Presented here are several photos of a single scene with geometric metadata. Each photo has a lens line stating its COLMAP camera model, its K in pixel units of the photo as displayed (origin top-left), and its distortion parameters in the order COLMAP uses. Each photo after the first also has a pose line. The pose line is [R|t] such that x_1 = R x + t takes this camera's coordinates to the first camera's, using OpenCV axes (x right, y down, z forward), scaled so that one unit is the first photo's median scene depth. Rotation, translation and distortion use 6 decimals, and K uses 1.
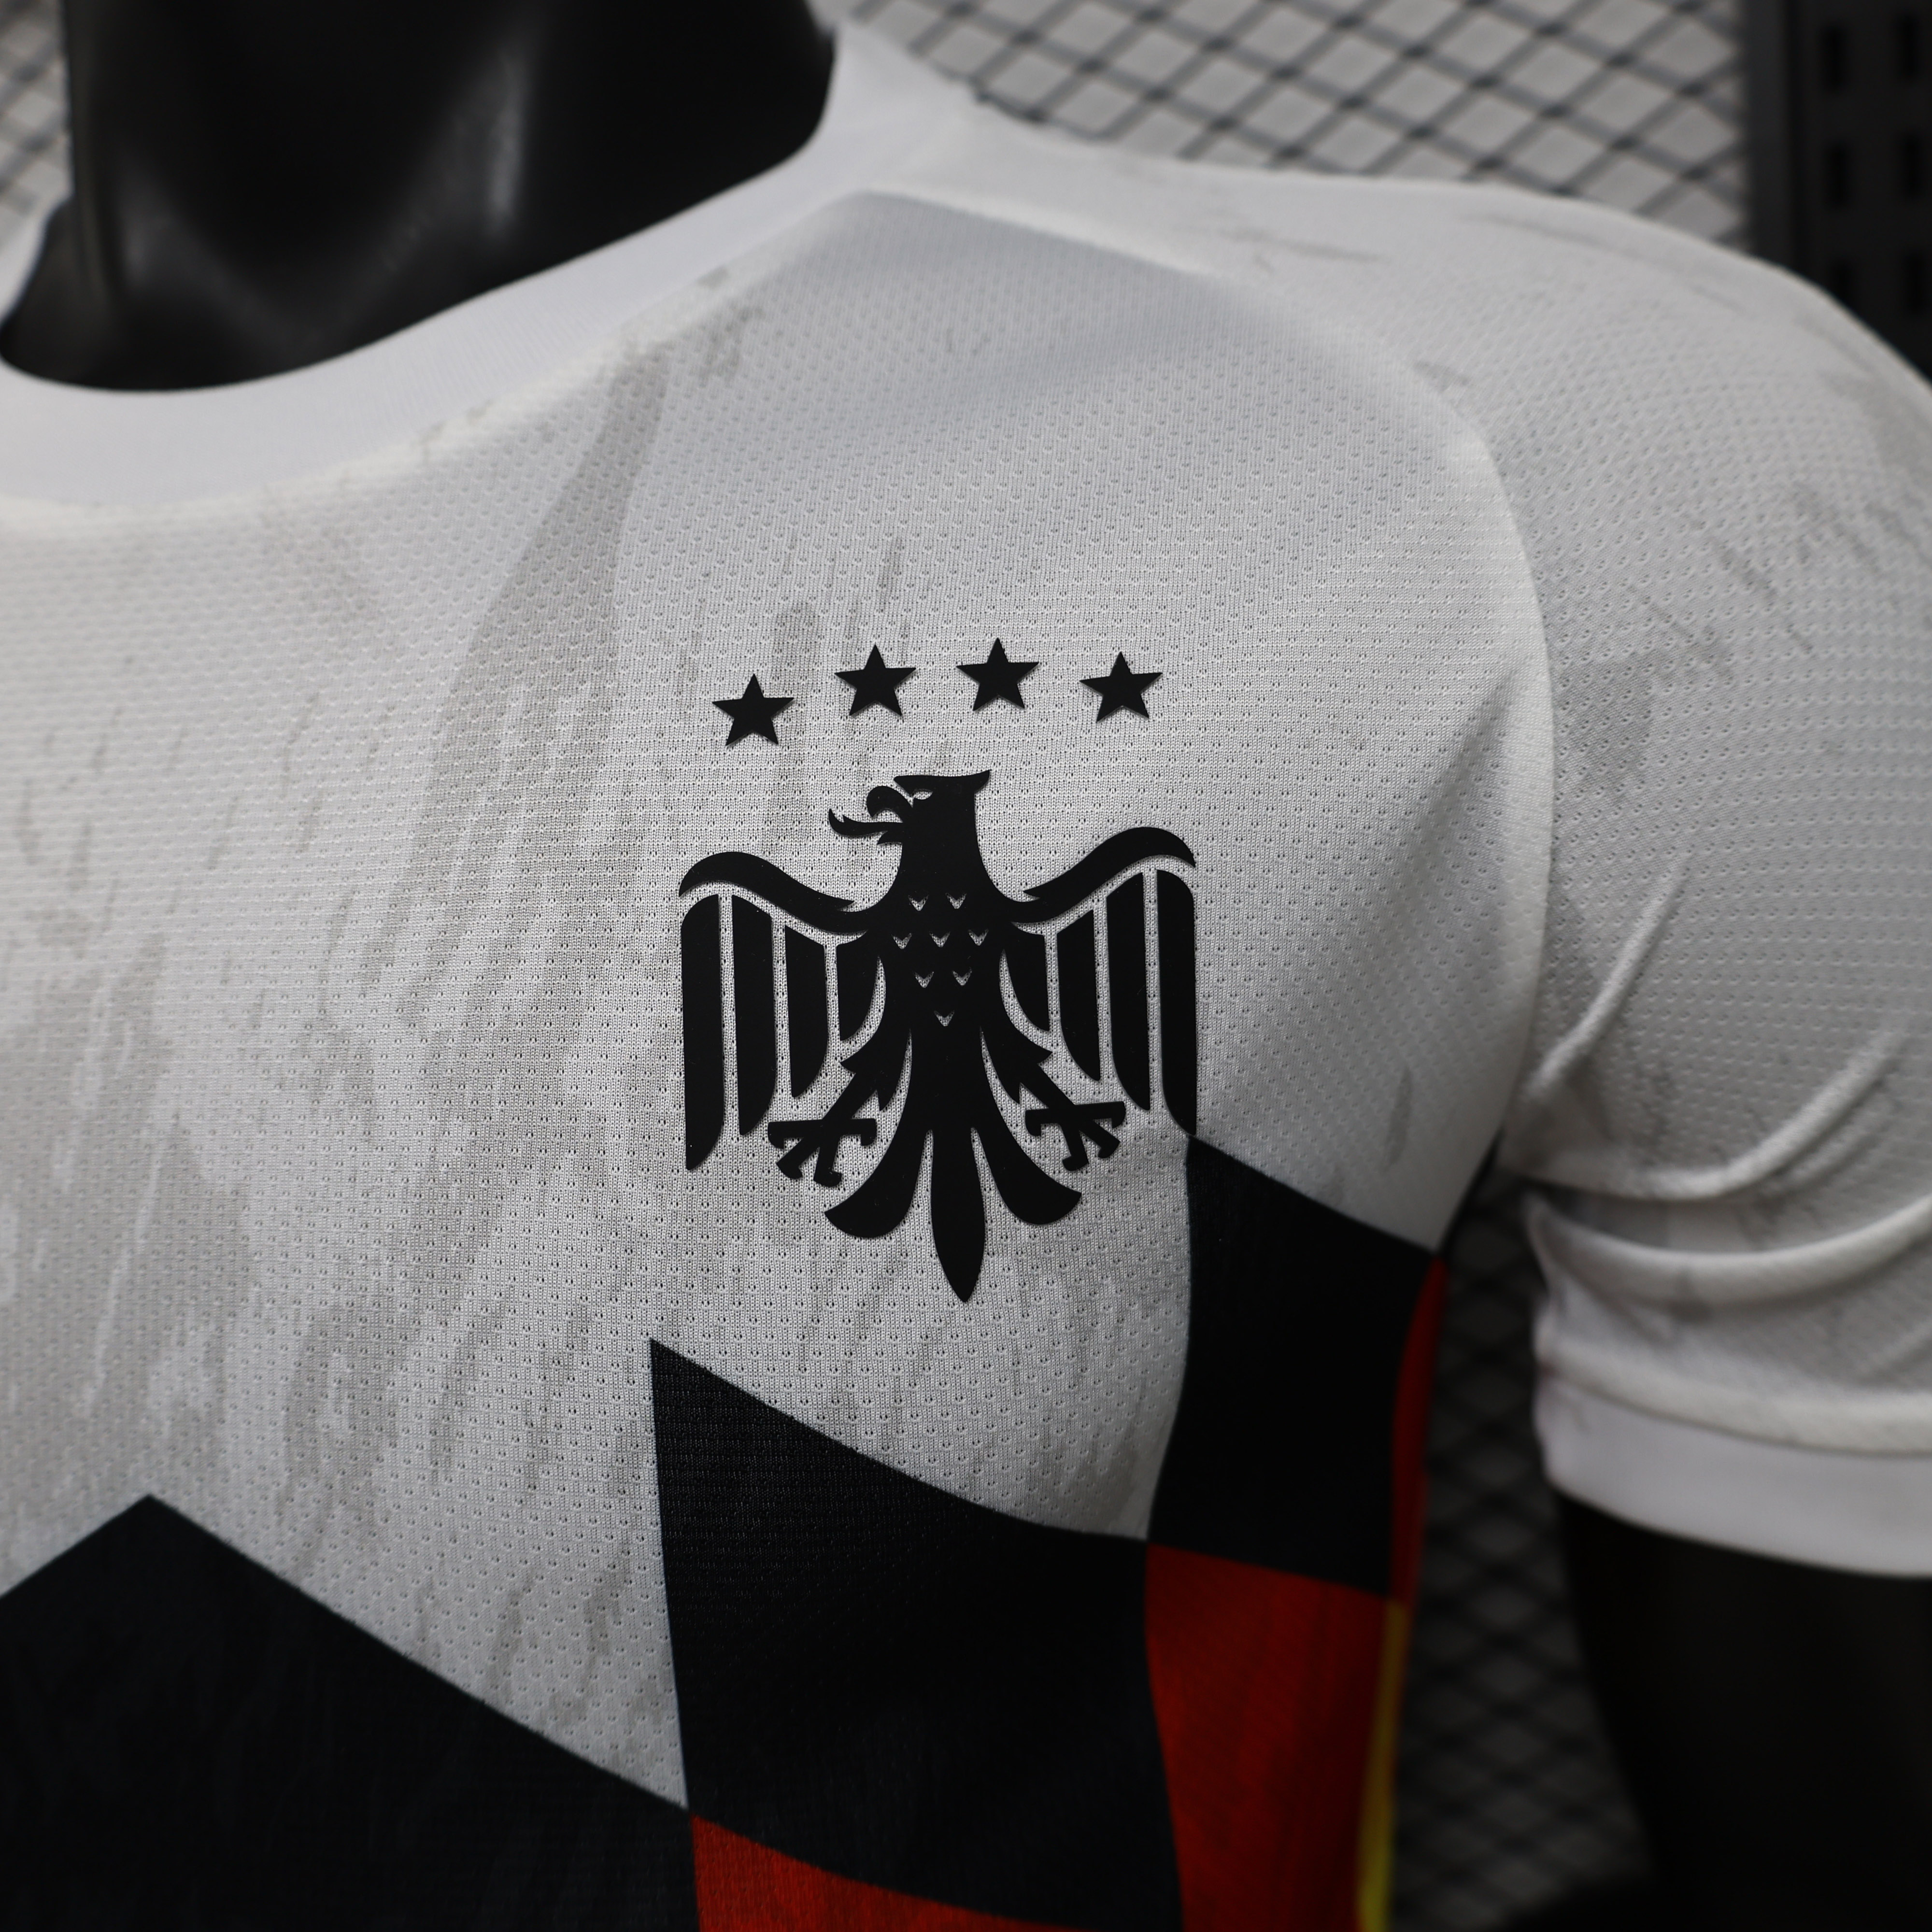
lens RADIAL K [[1951.0, 0, 992.0], [0, 1951.0, 975.6], [0, 0, 1]] dist [-0.006045, 0.001167]
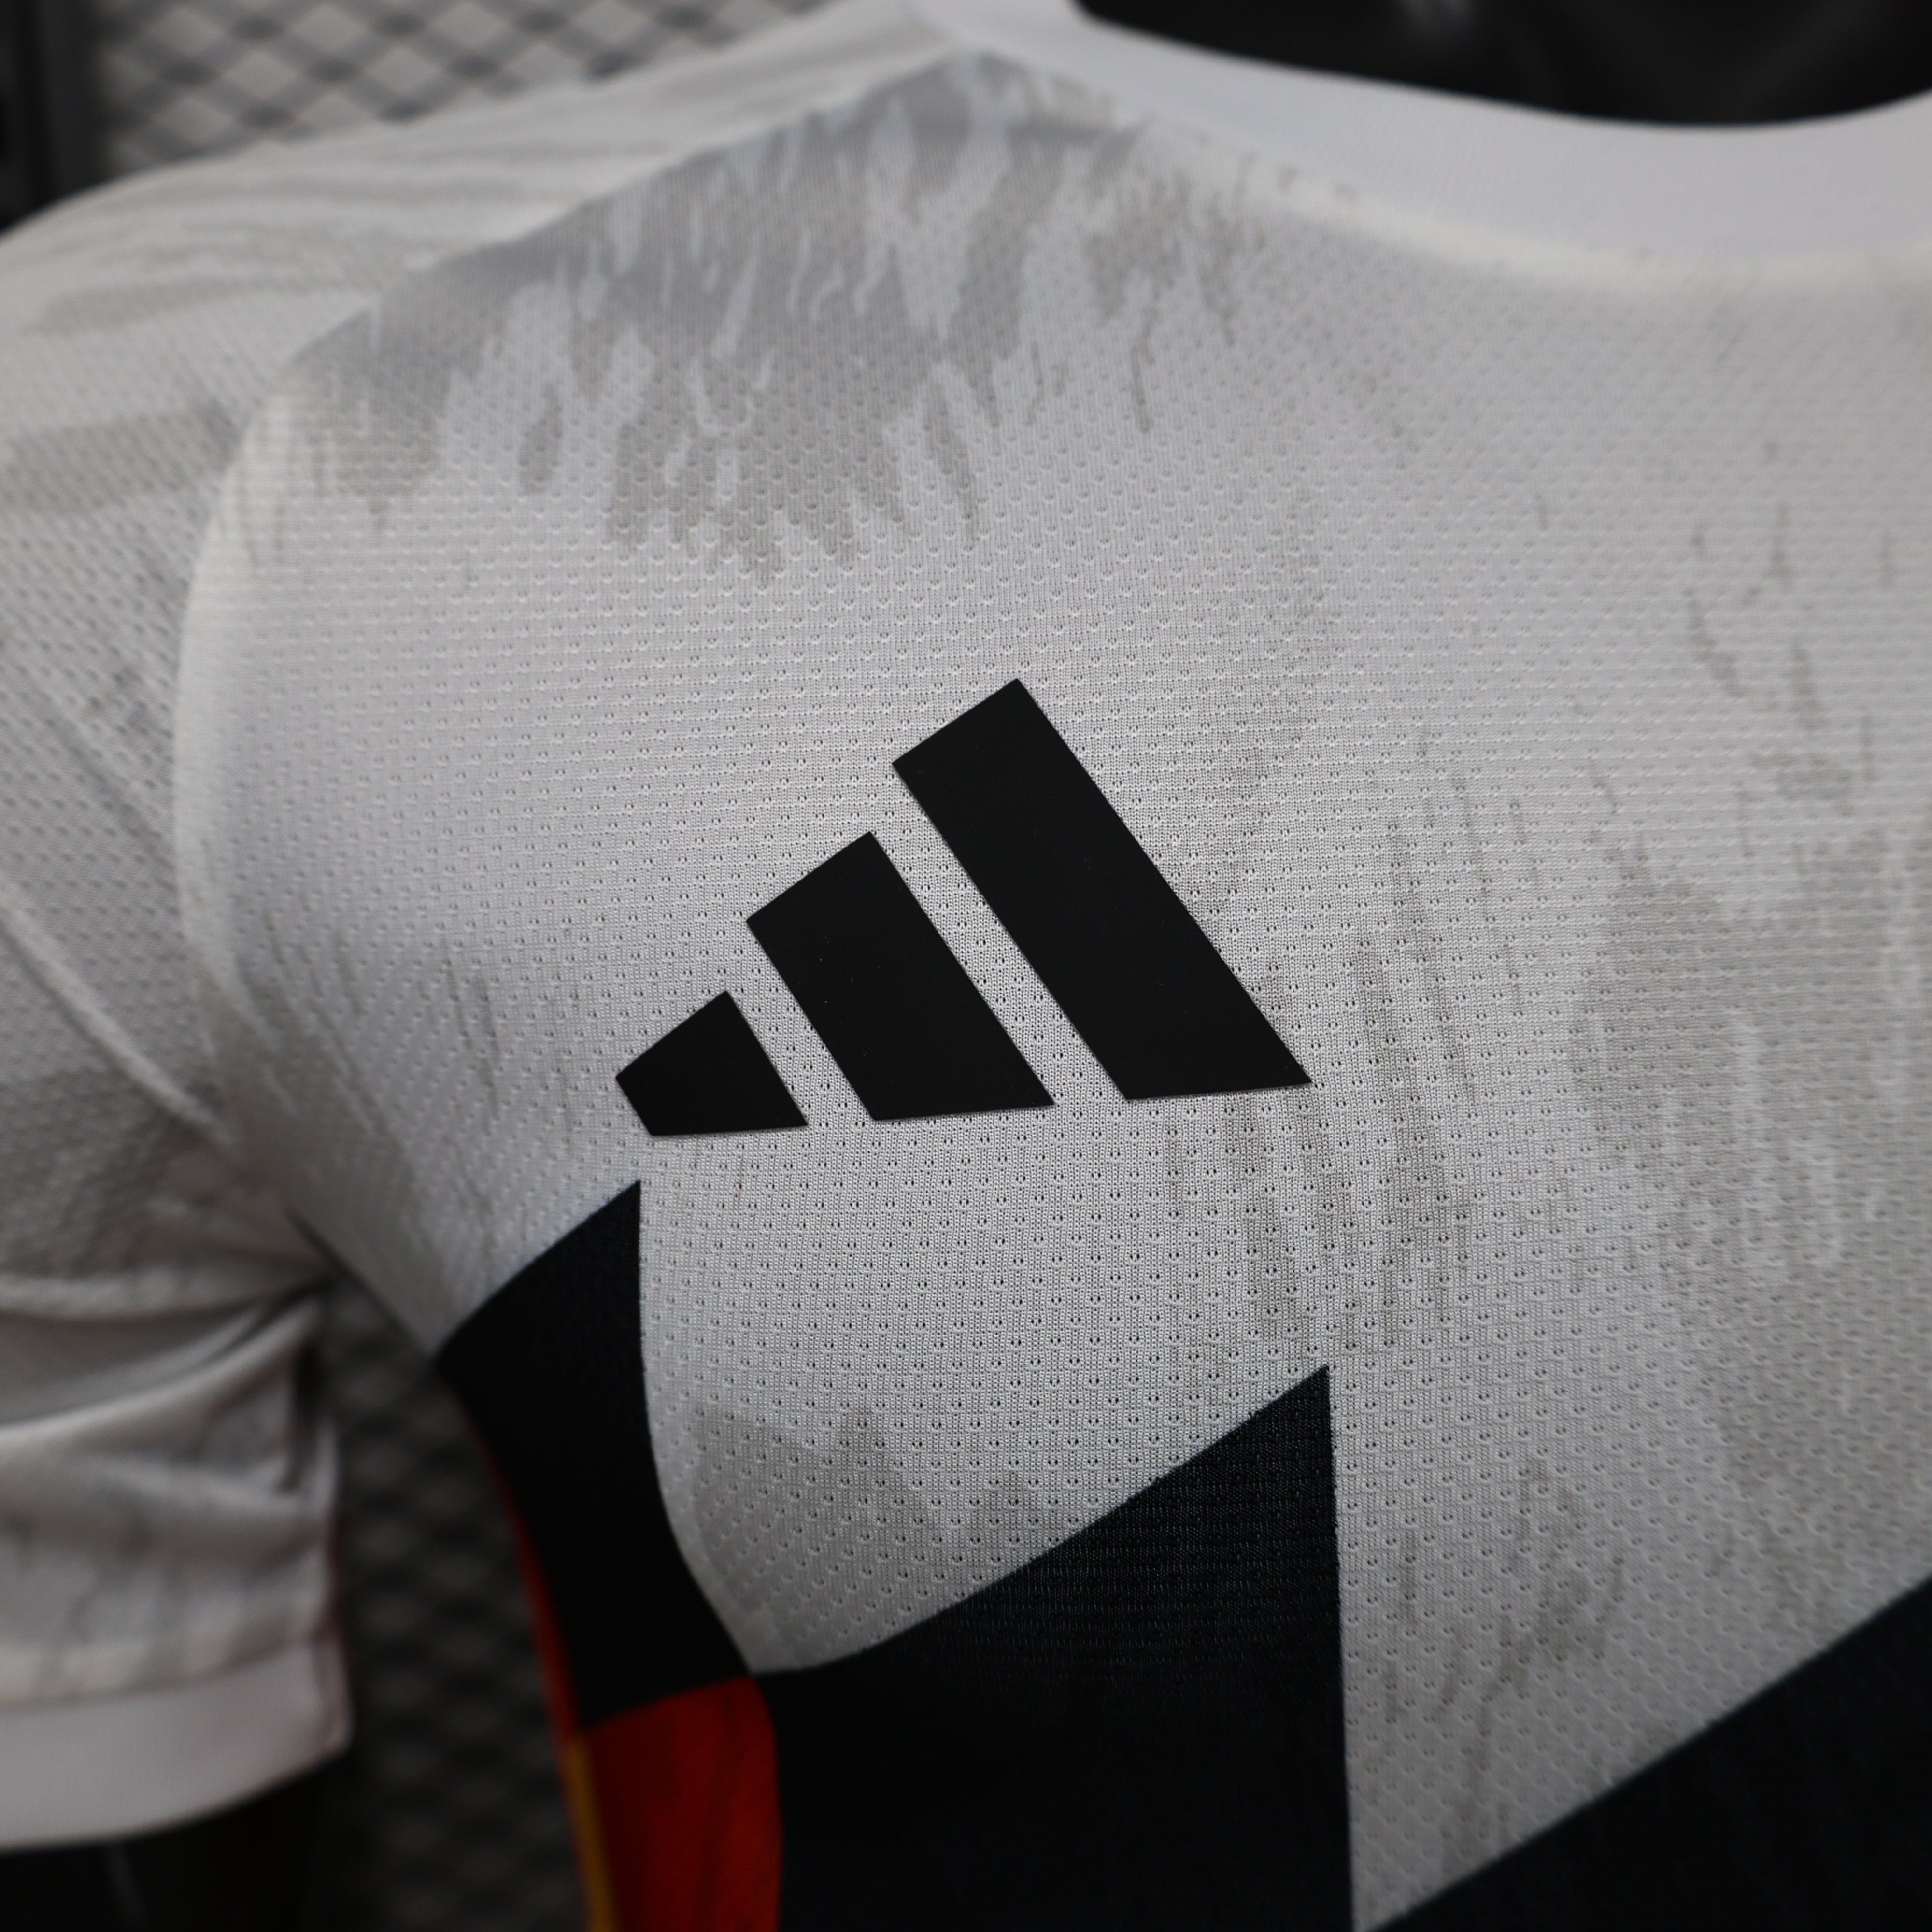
lens RADIAL K [[1991.2, 0, 966.0], [0, 1991.2, 966.0], [0, 0, 1]] dist [-0.011198, 0.000142]
pose [[0.952670, 0.000986, 0.304005, -1.092530], [0.008524, 0.999515, -0.029956, 0.074768], [-0.303887, 0.031129, 0.952200, 0.377962]]
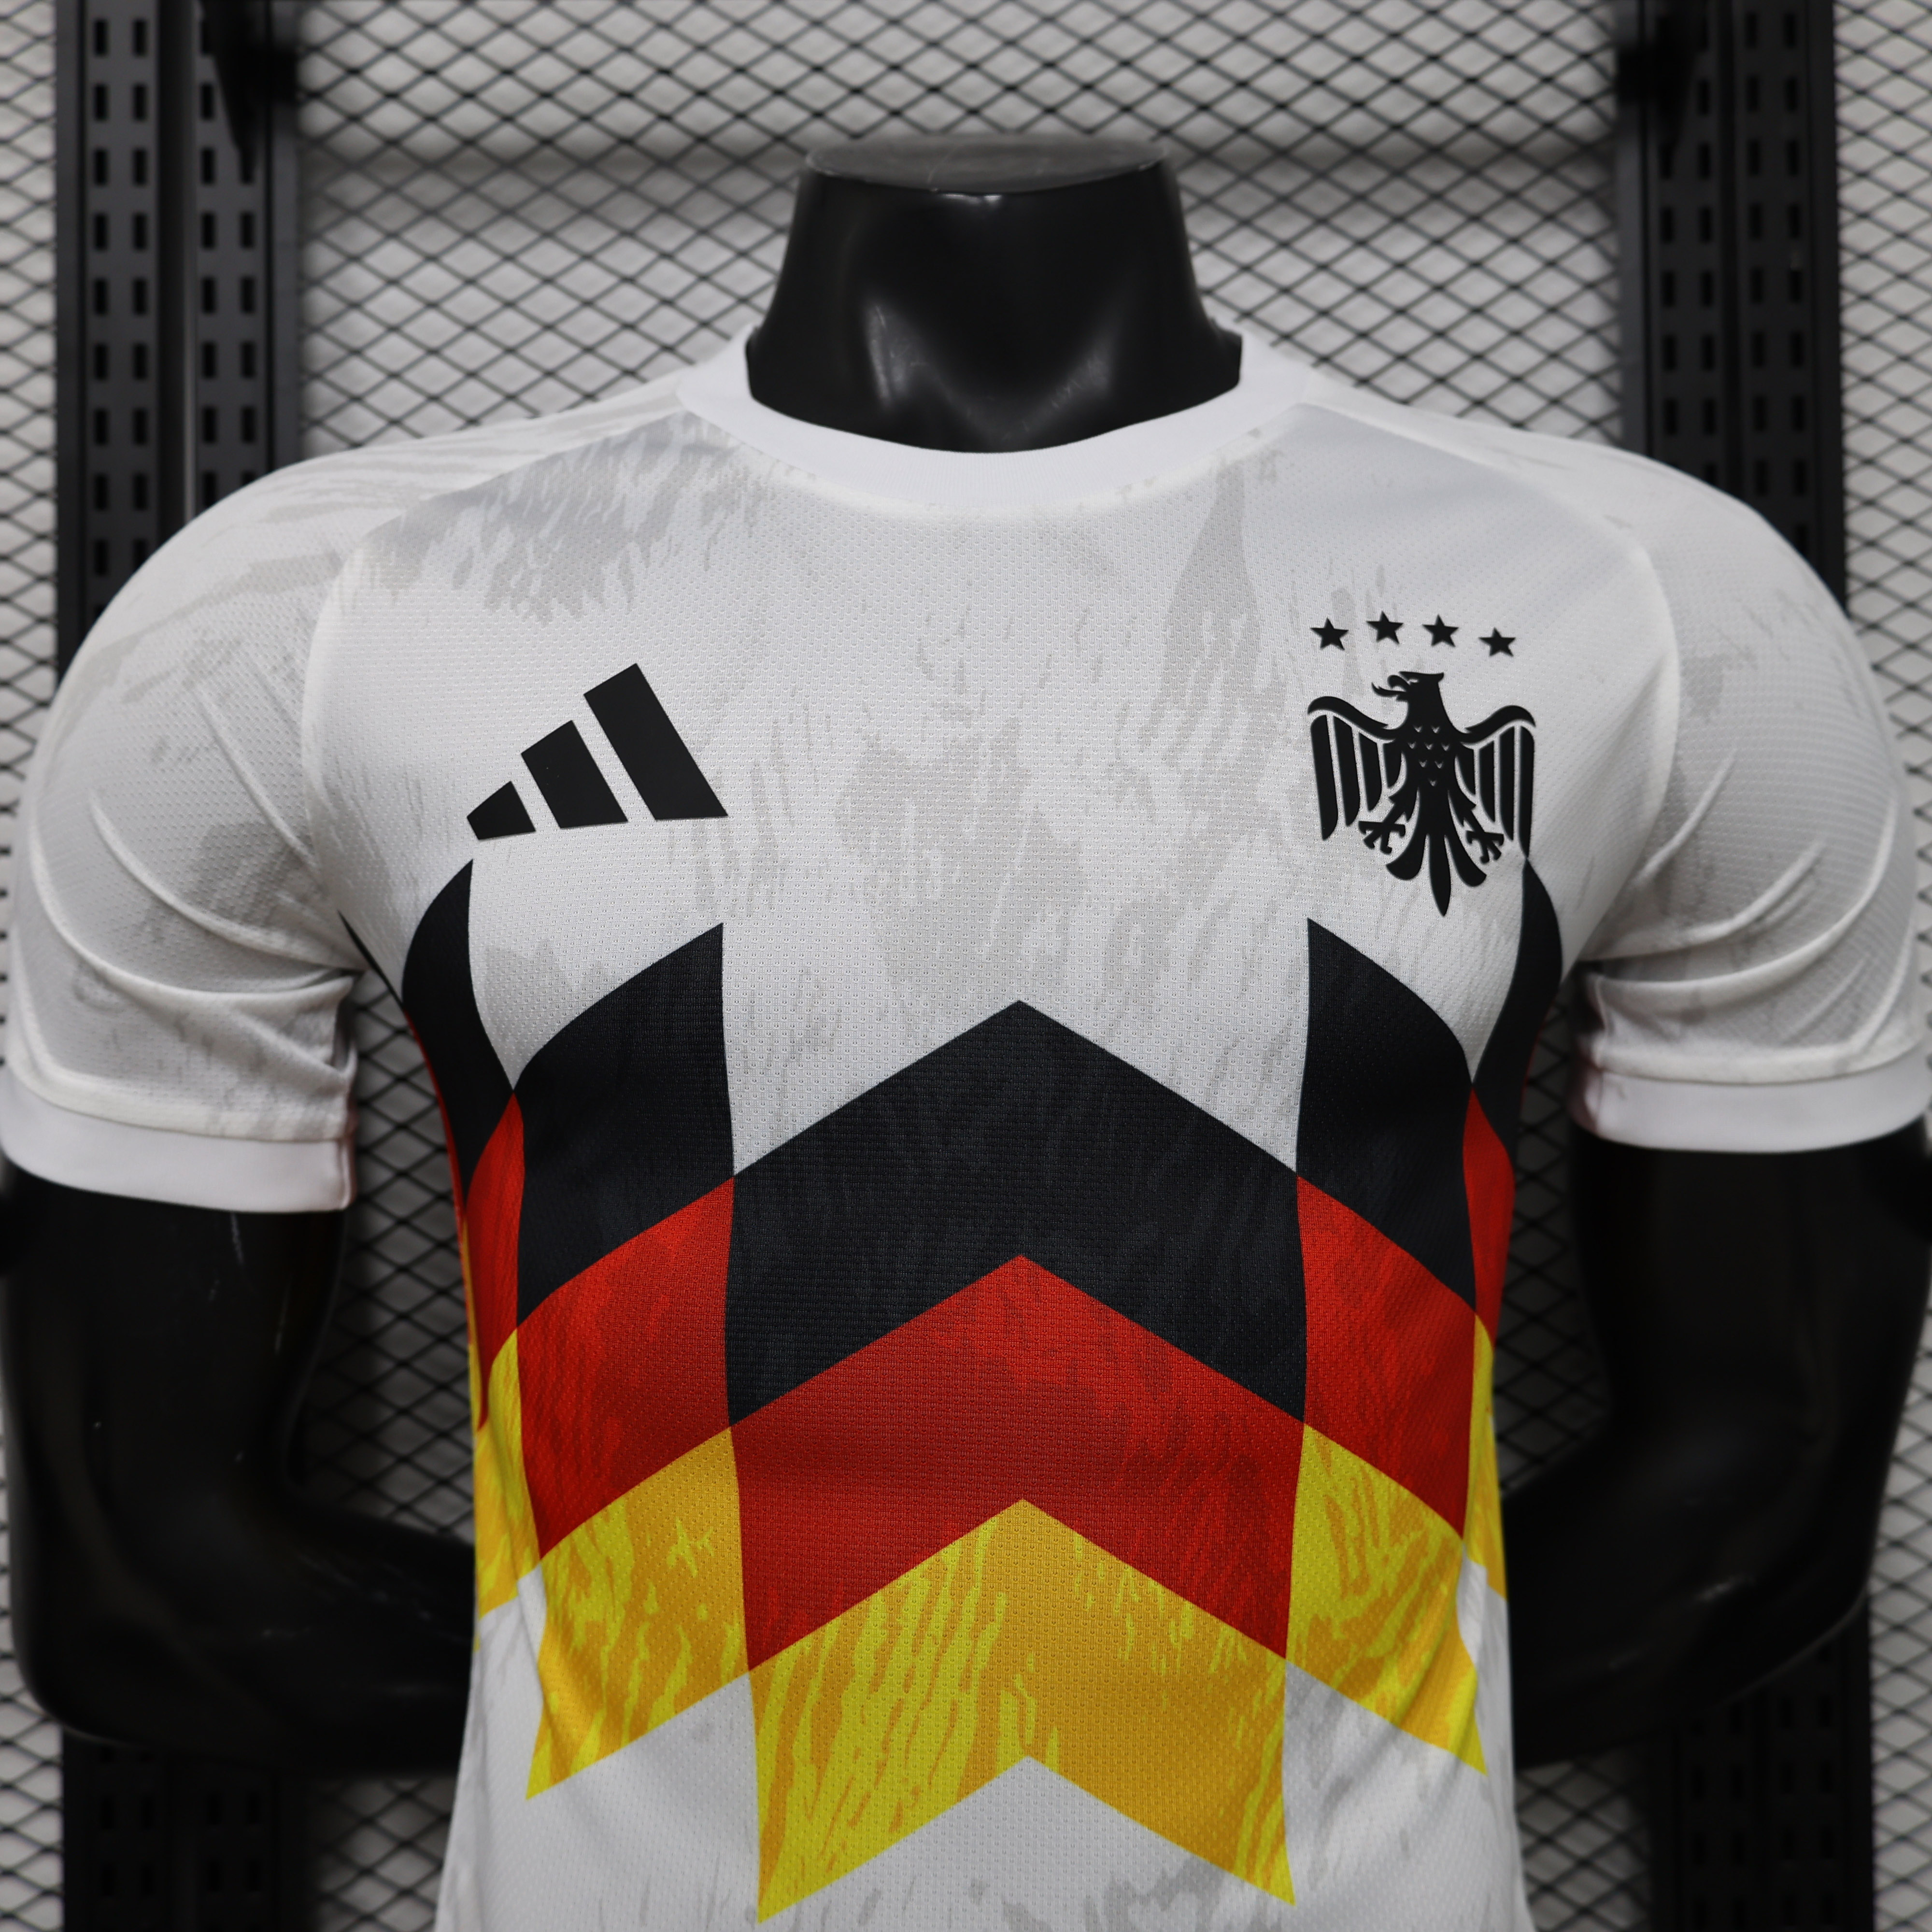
lens RADIAL K [[1991.2, 0, 966.0], [0, 1991.2, 966.0], [0, 0, 1]] dist [-0.011198, 0.000142]
pose [[0.970152, 0.075695, 0.230379, -0.940653], [-0.041431, 0.987804, -0.150091, 0.531662], [-0.238931, 0.136067, 0.961456, -0.852357]]
